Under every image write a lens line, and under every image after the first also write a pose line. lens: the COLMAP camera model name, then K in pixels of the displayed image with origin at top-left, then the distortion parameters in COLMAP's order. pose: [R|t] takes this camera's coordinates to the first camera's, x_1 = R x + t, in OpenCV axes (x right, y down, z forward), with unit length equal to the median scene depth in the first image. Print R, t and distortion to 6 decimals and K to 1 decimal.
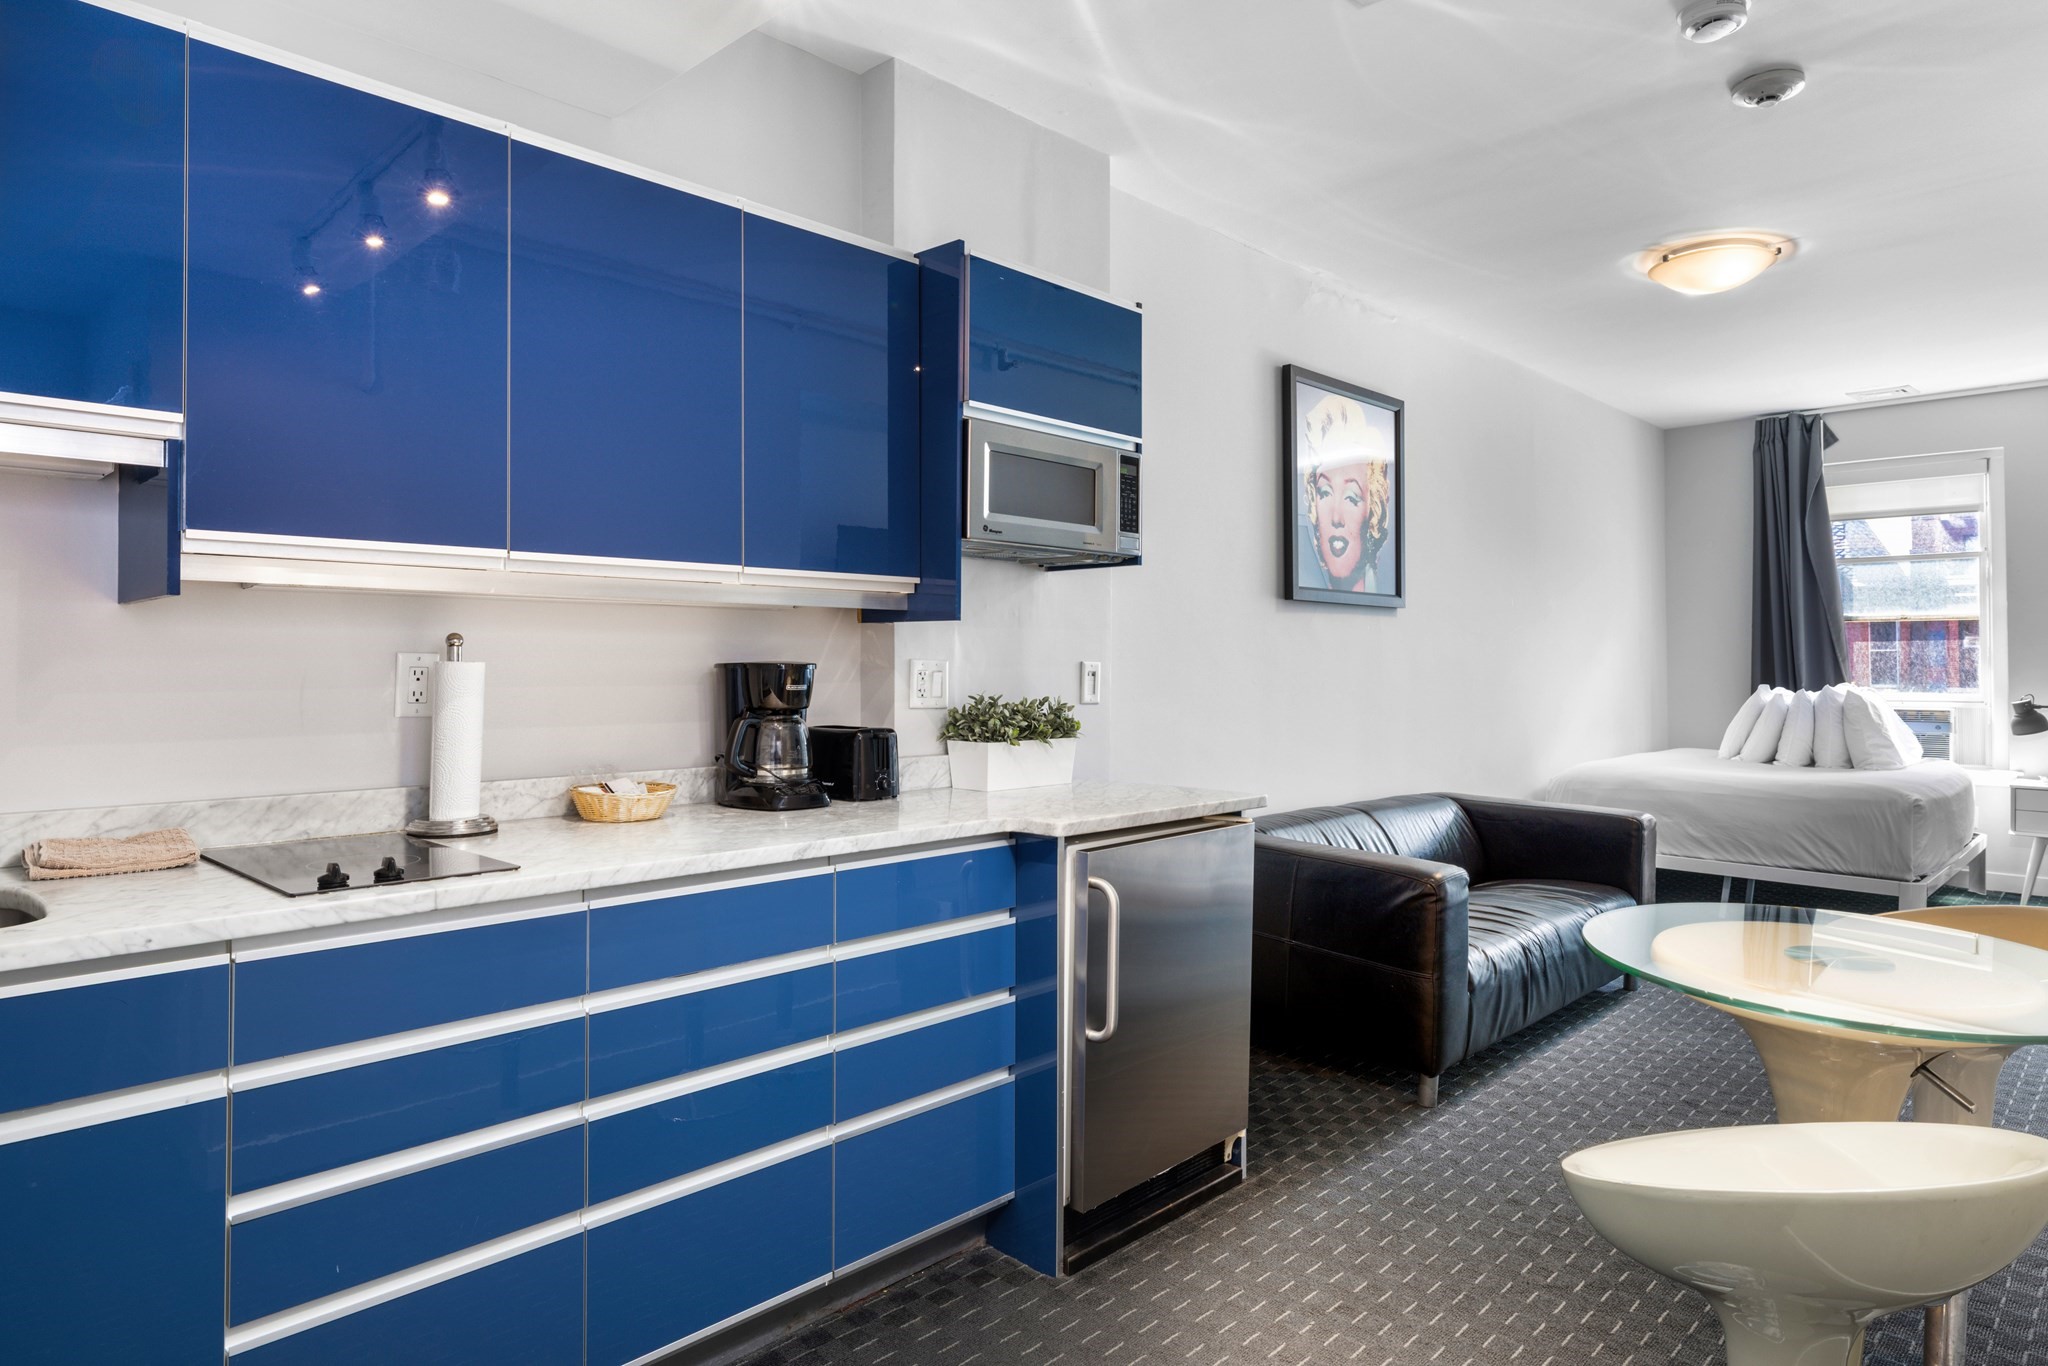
lens RADIAL K [[1233.8, 0, 1029.1], [0, 1233.8, 675.8], [0, 0, 1]] dist [-0.027248, 0.000418]
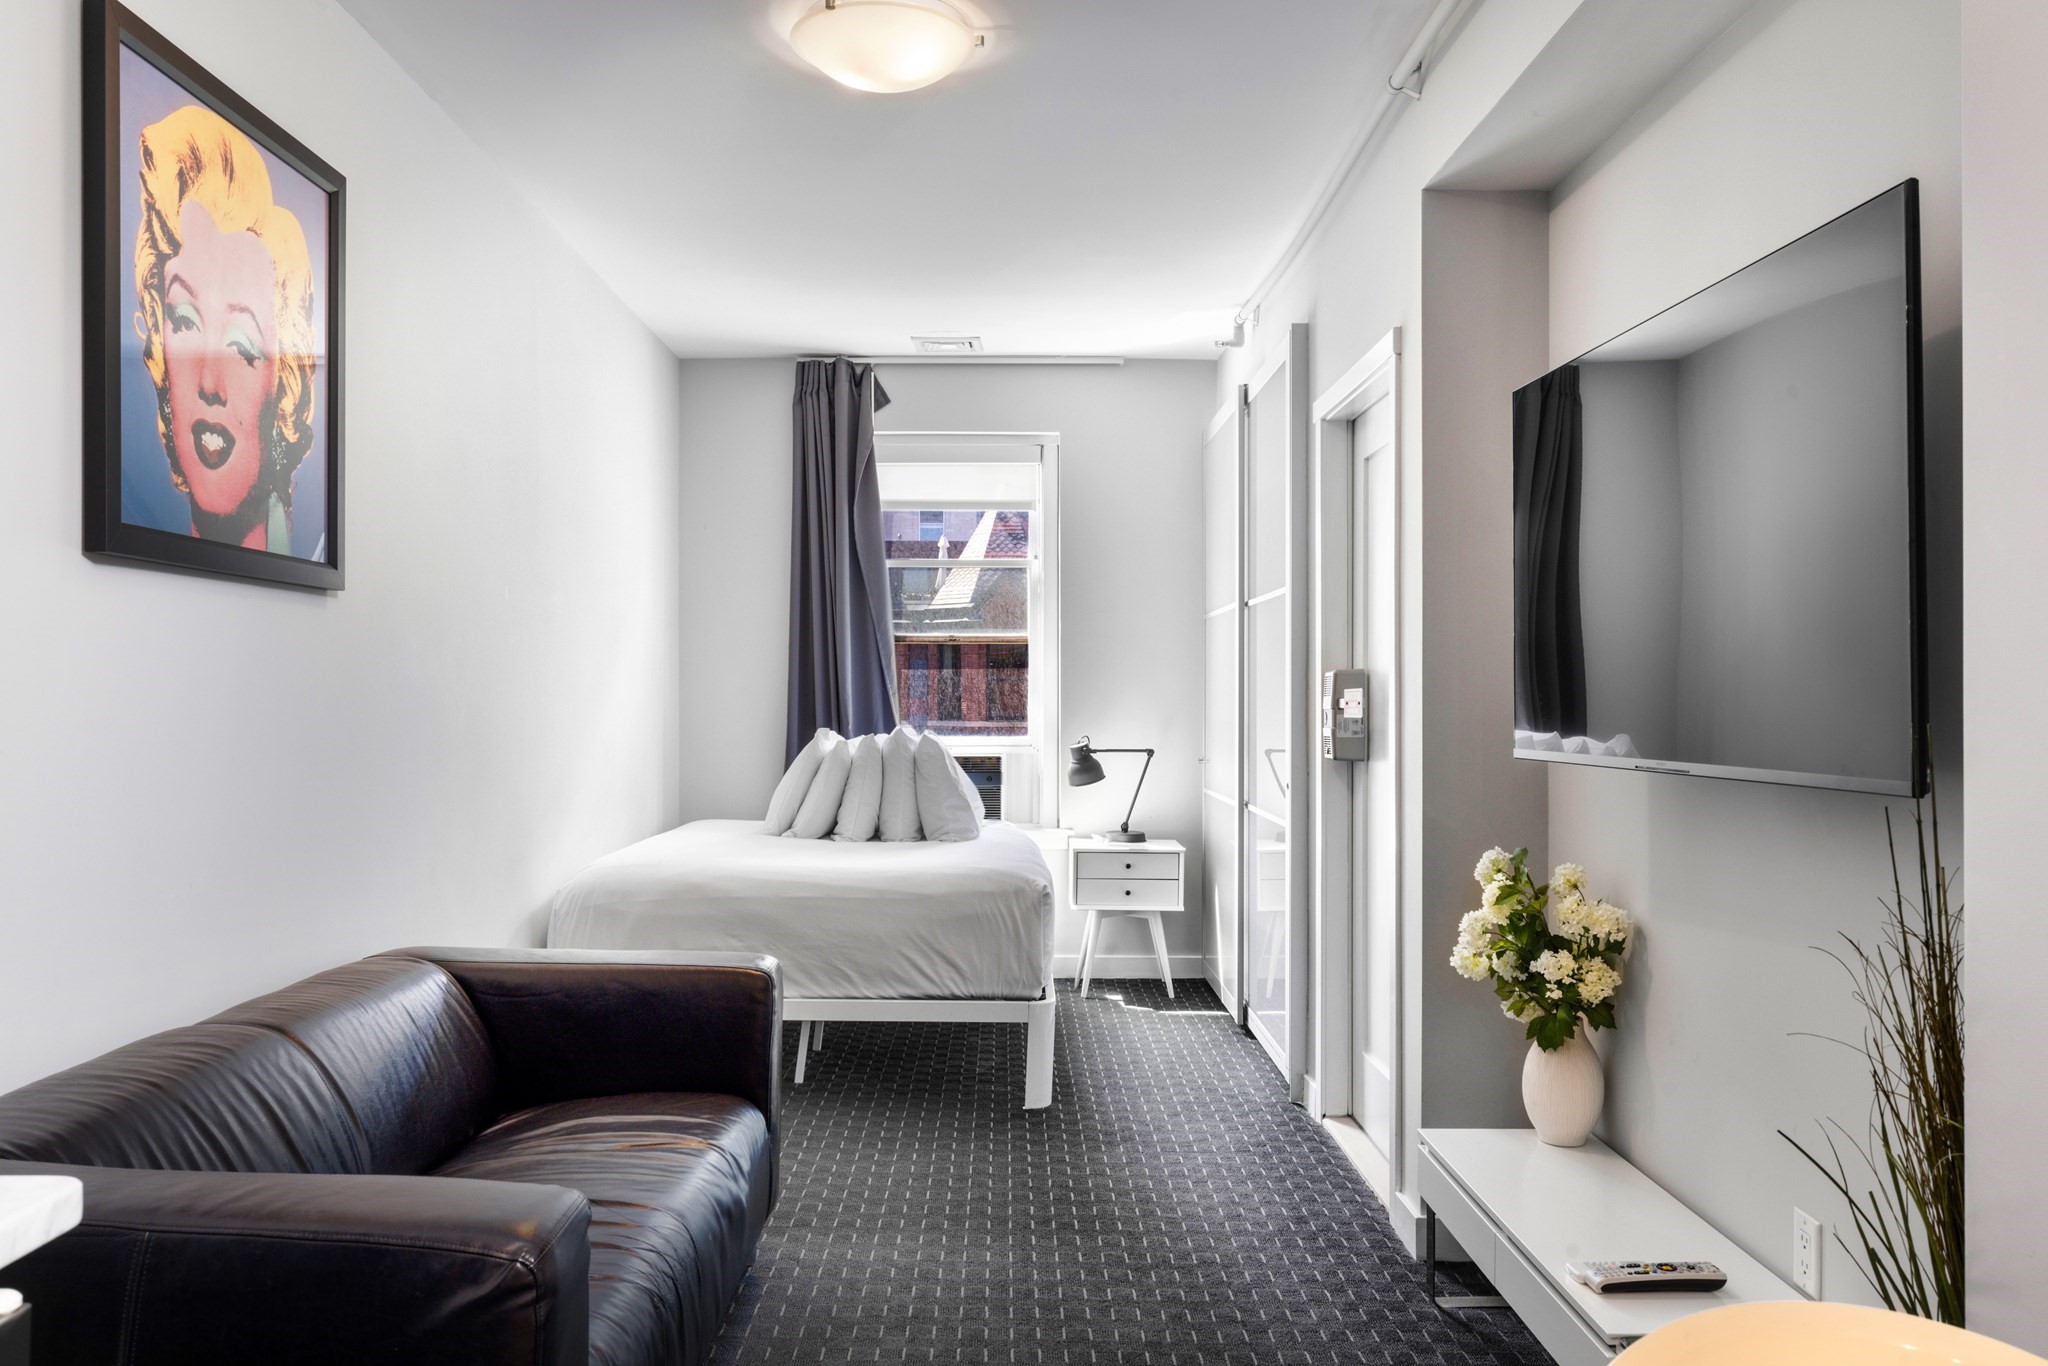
lens RADIAL K [[1623.6, 0, 1020.6], [0, 1623.6, 673.5], [0, 0, 1]] dist [0.006338, -0.001731]
pose [[0.726367, 0.011631, 0.687209, 0.046436], [0.003493, 0.999781, -0.020613, -0.005985], [-0.687298, 0.017373, 0.726168, 0.299421]]
